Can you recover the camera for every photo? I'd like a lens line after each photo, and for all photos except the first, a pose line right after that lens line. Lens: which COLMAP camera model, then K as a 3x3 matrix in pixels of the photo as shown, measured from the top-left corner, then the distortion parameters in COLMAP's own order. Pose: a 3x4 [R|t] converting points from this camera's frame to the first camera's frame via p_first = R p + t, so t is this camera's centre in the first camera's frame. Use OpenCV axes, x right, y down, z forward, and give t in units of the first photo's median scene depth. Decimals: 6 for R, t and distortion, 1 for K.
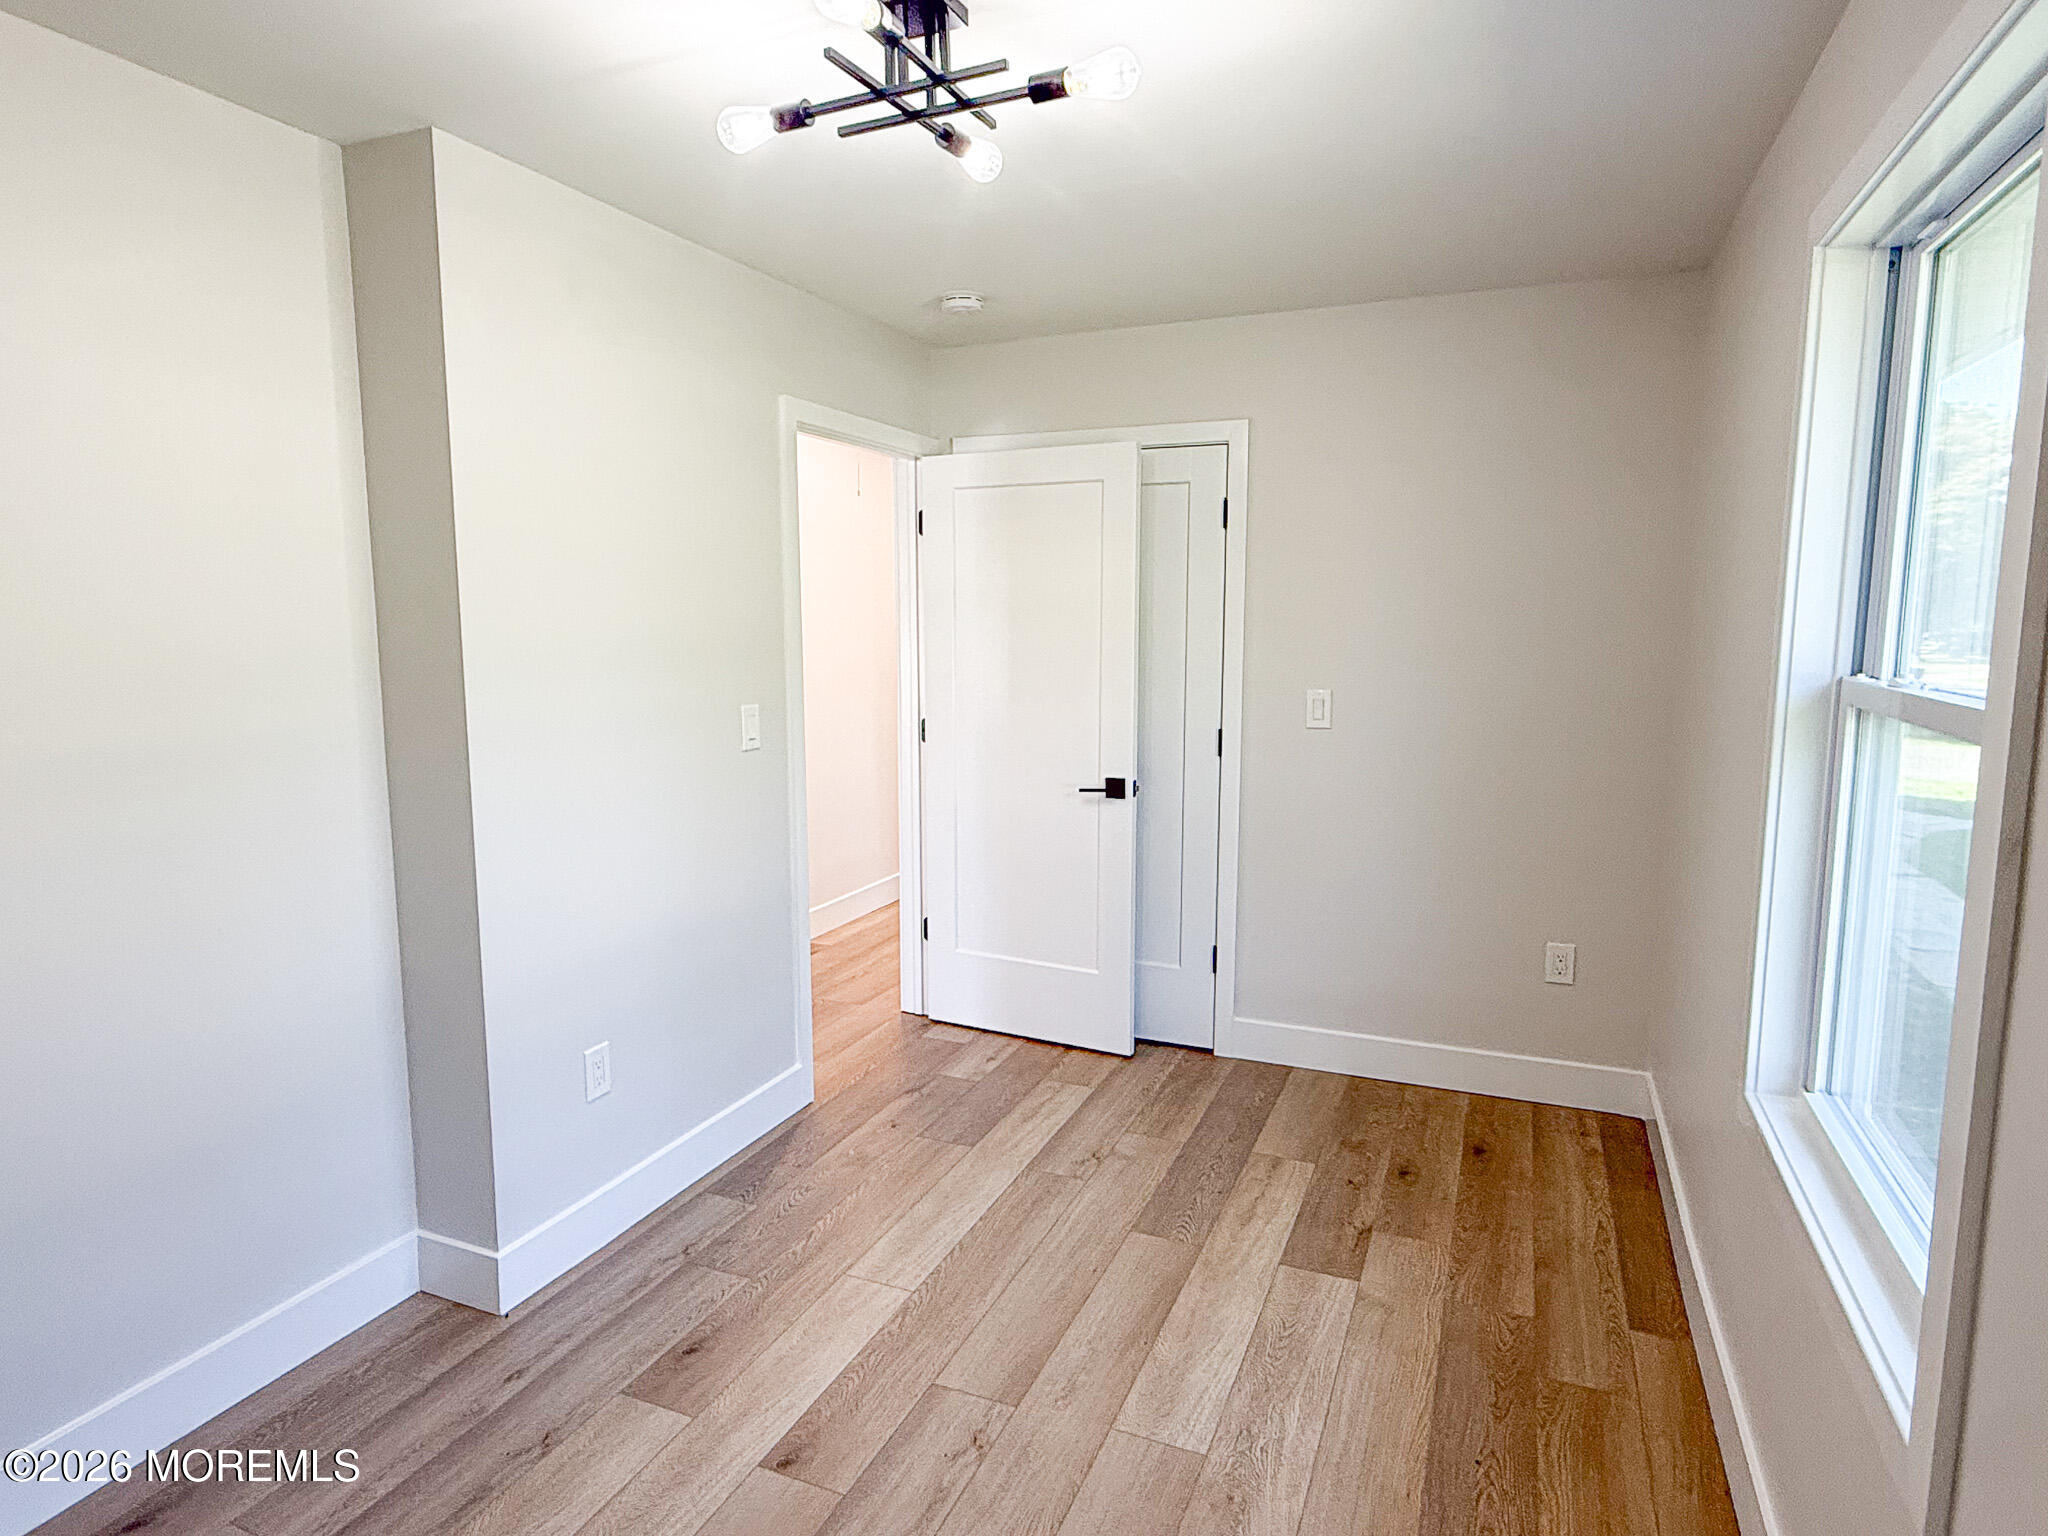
lens RADIAL K [[1134.4, 0, 1021.1], [0, 1134.4, 773.0], [0, 0, 1]] dist [0.002735, 0.000915]
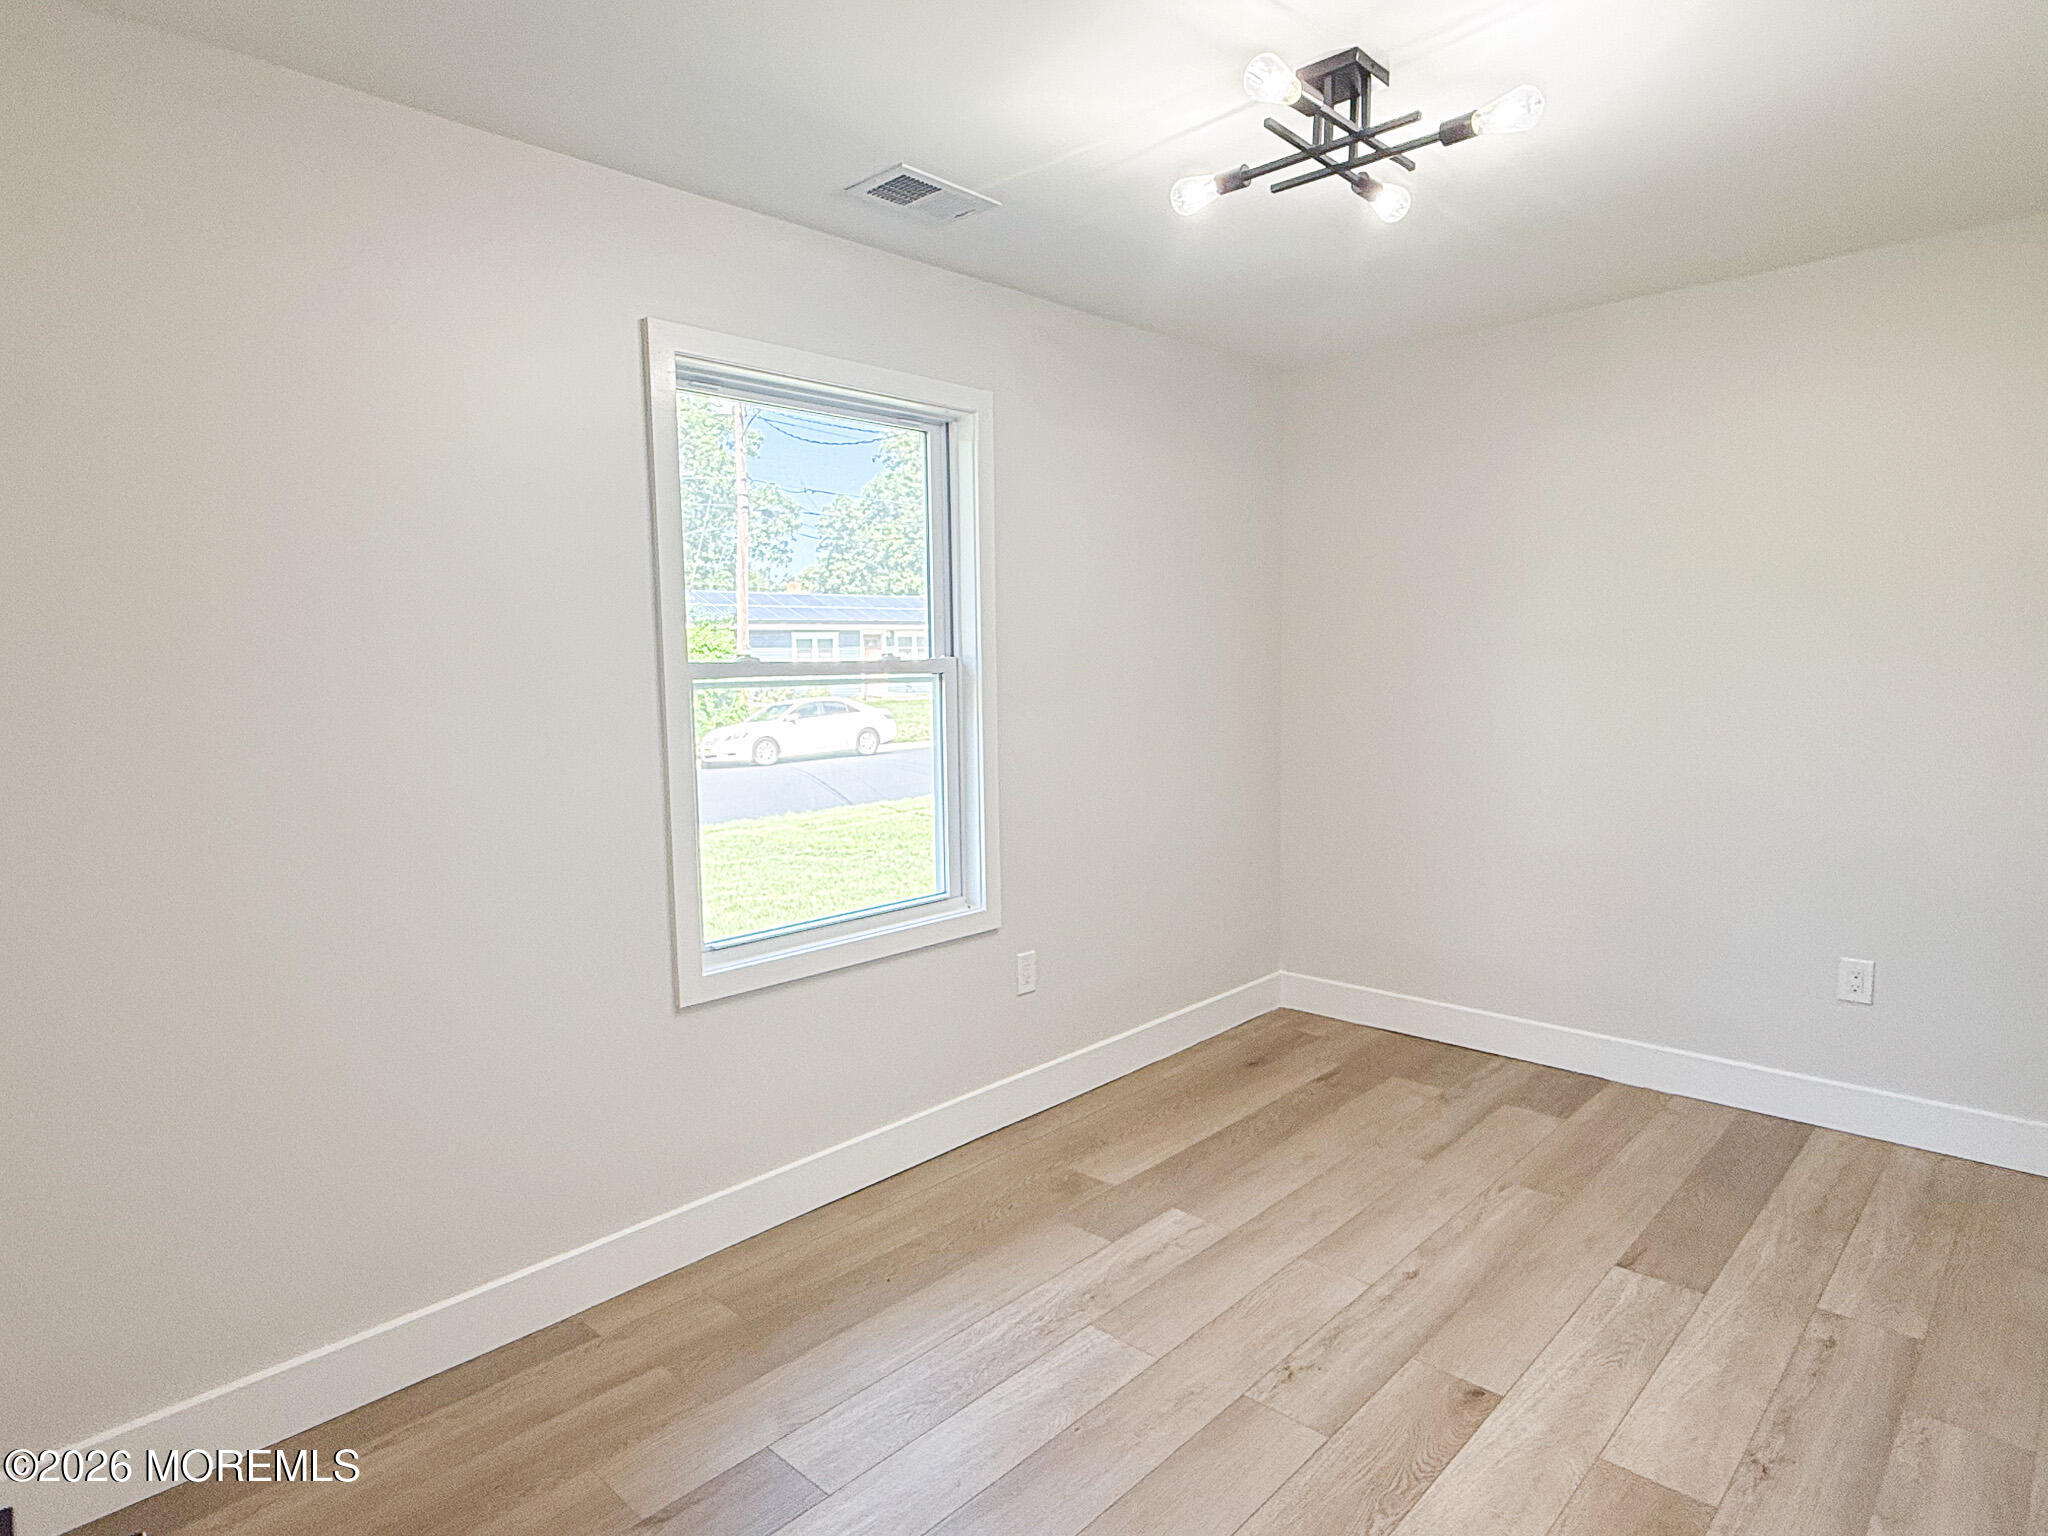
lens RADIAL K [[1143.7, 0, 1033.0], [0, 1143.7, 771.7], [0, 0, 1]] dist [-0.002125, 0.000764]
pose [[-0.937157, -0.018200, 0.348432, -0.174695], [0.072015, 0.967045, 0.244209, -0.229481], [-0.341394, 0.253955, -0.904962, 1.884630]]
